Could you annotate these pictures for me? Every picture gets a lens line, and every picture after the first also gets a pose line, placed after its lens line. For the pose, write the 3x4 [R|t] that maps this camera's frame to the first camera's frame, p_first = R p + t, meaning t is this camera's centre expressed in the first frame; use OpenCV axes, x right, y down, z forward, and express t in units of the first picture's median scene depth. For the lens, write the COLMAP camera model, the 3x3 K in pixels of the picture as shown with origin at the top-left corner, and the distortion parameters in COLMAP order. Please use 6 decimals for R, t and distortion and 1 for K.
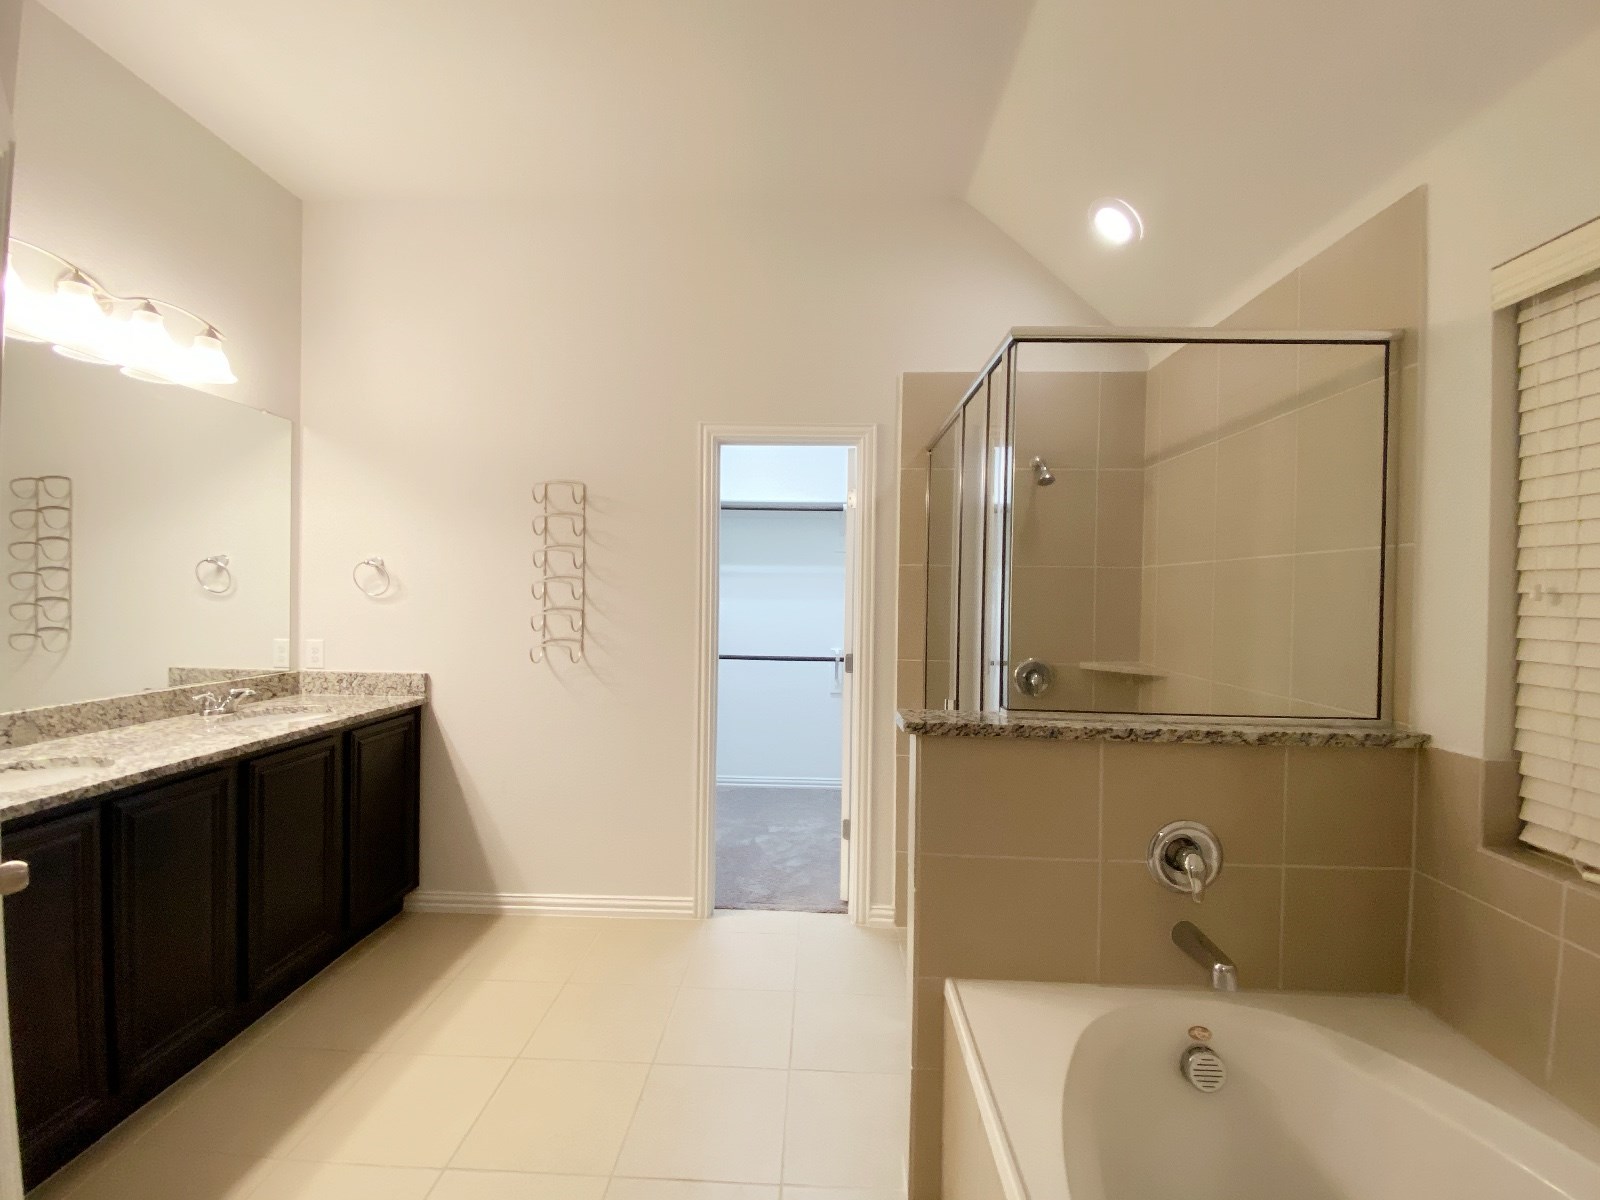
lens RADIAL K [[699.7, 0, 800.0], [0, 699.7, 600.0], [0, 0, 1]] dist [0.027557, -0.000098]
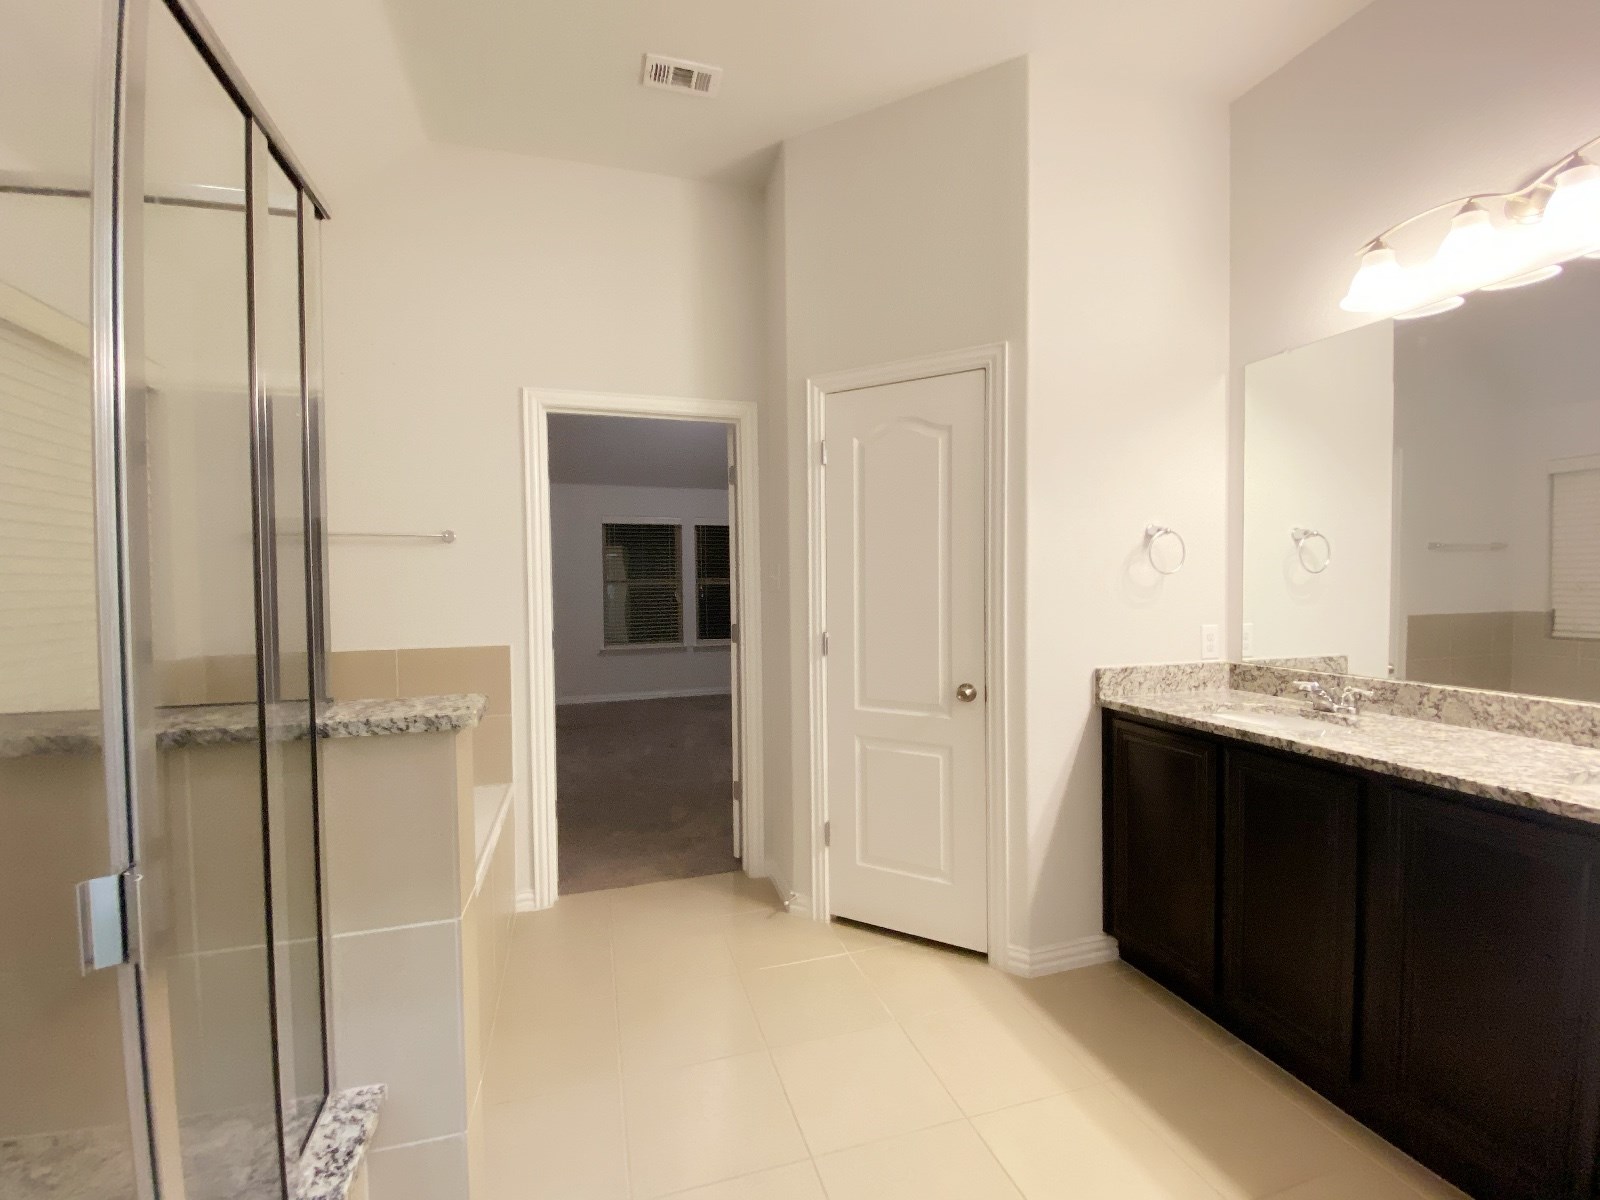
lens RADIAL K [[699.7, 0, 800.0], [0, 699.7, 600.0], [0, 0, 1]] dist [0.027557, -0.000098]
pose [[-0.943314, 0.005222, -0.331861, 0.069618], [-0.006270, 0.999417, 0.033548, 0.007189], [0.331843, 0.033727, -0.942731, 1.553257]]
